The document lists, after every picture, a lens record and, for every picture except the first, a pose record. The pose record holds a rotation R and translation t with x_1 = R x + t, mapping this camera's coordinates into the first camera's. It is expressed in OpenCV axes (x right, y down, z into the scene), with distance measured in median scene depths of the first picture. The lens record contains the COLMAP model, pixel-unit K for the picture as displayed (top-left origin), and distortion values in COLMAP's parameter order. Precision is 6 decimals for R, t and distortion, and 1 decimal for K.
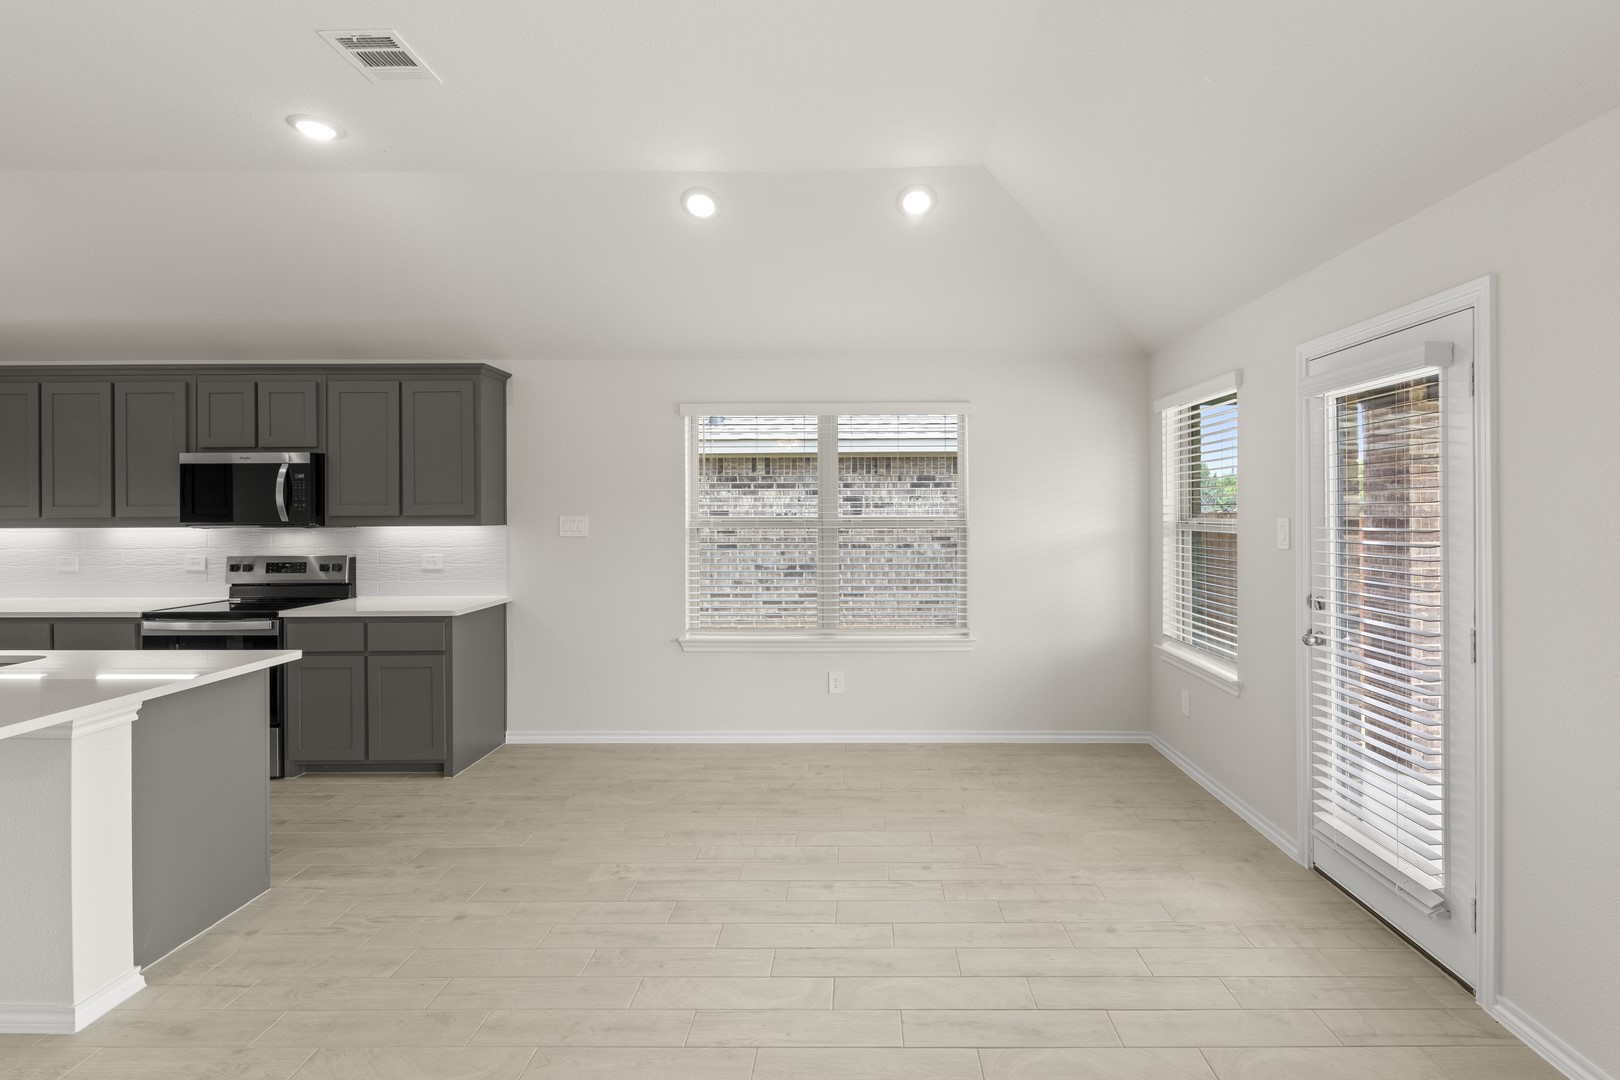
lens RADIAL K [[749.2, 0, 843.1], [0, 749.2, 521.1], [0, 0, 1]] dist [-0.001823, -0.004683]
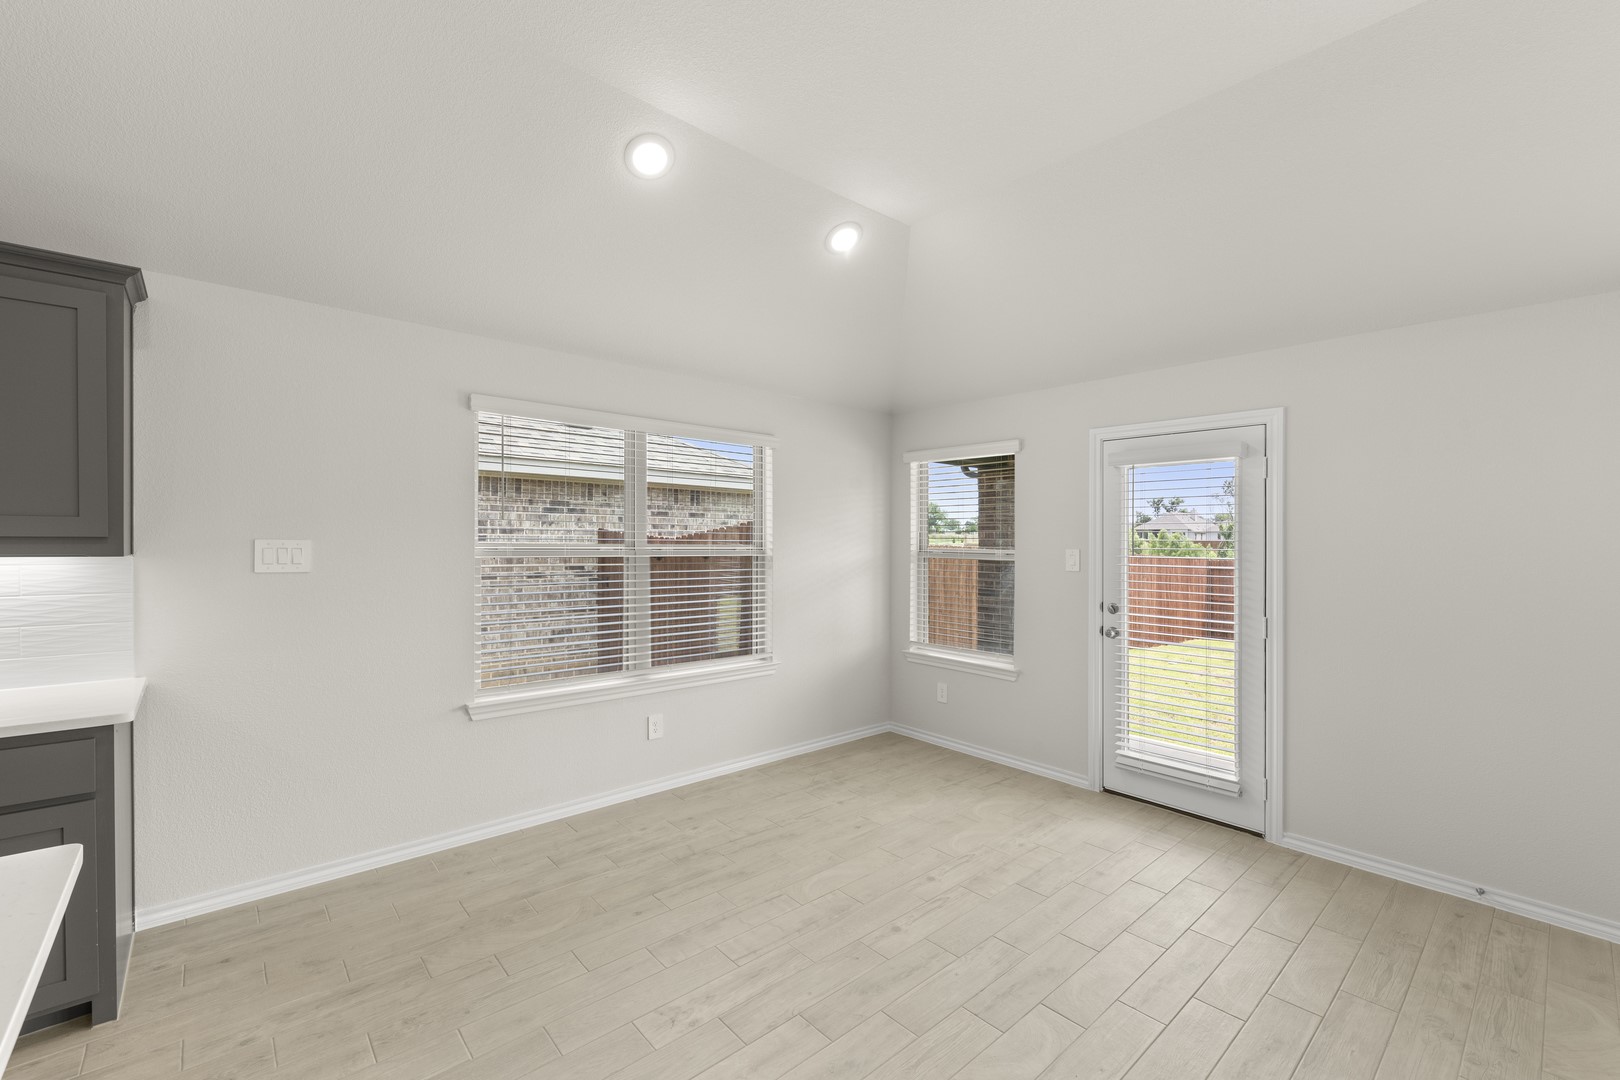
lens RADIAL K [[674.1, 0, 817.6], [0, 674.1, 548.2], [0, 0, 1]] dist [0.000333, -0.000942]
pose [[0.735509, 0.003600, 0.677505, -0.459456], [-0.004069, 0.999991, -0.000896, -0.001728], [-0.677503, -0.002097, 0.735517, 0.287625]]
